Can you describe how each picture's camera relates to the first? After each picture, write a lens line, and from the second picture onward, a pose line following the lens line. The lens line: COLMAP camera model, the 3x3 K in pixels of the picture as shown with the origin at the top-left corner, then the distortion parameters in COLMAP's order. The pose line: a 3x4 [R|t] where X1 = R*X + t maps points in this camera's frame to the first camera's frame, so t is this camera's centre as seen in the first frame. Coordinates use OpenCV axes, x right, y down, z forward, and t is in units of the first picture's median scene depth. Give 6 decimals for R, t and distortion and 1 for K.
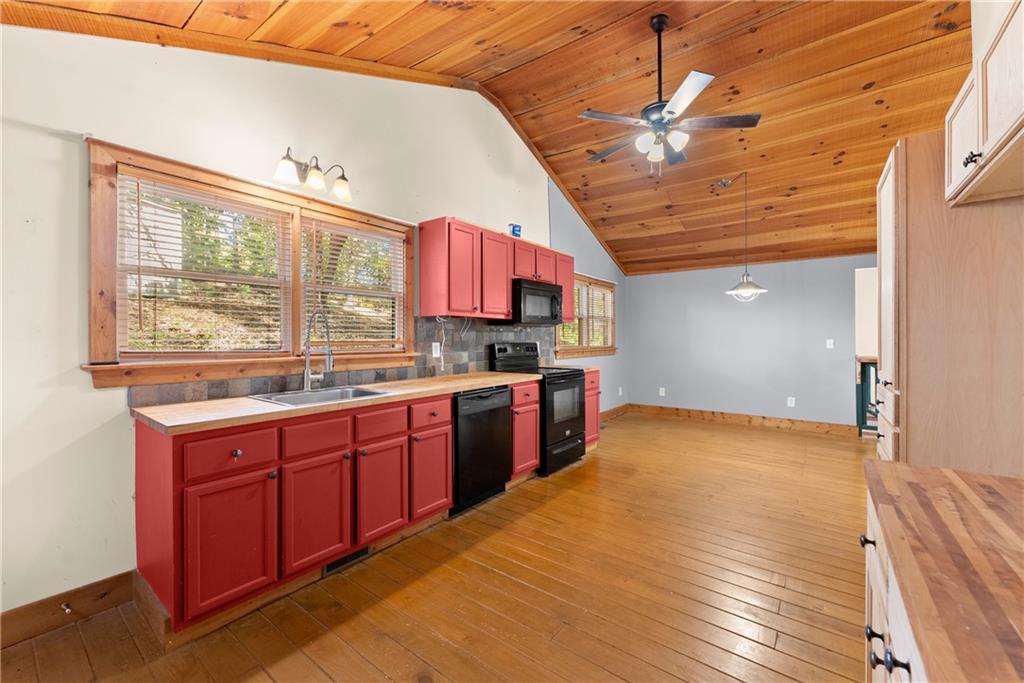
lens RADIAL K [[410.1, 0, 515.3], [0, 410.1, 336.5], [0, 0, 1]] dist [-0.002569, -0.000039]
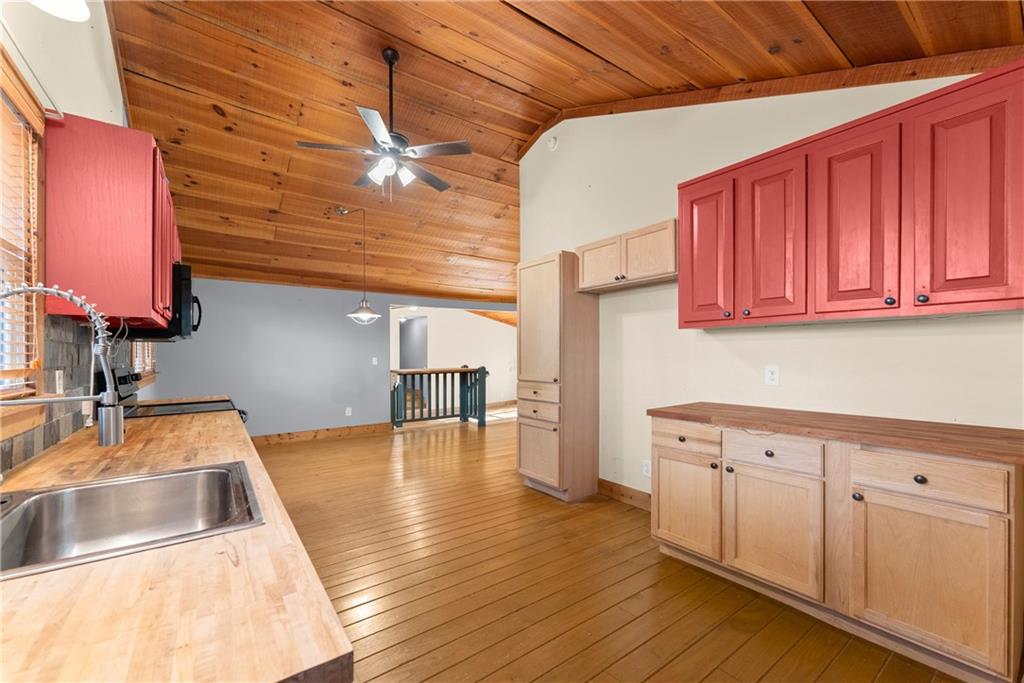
lens RADIAL K [[410.1, 0, 512.1], [0, 410.1, 351.3], [0, 0, 1]] dist [-0.002569, -0.000039]
pose [[0.283681, 0.005583, 0.958902, -0.322919], [0.004559, 0.999964, -0.007171, -0.000760], [-0.958908, 0.006406, 0.283645, 0.234932]]
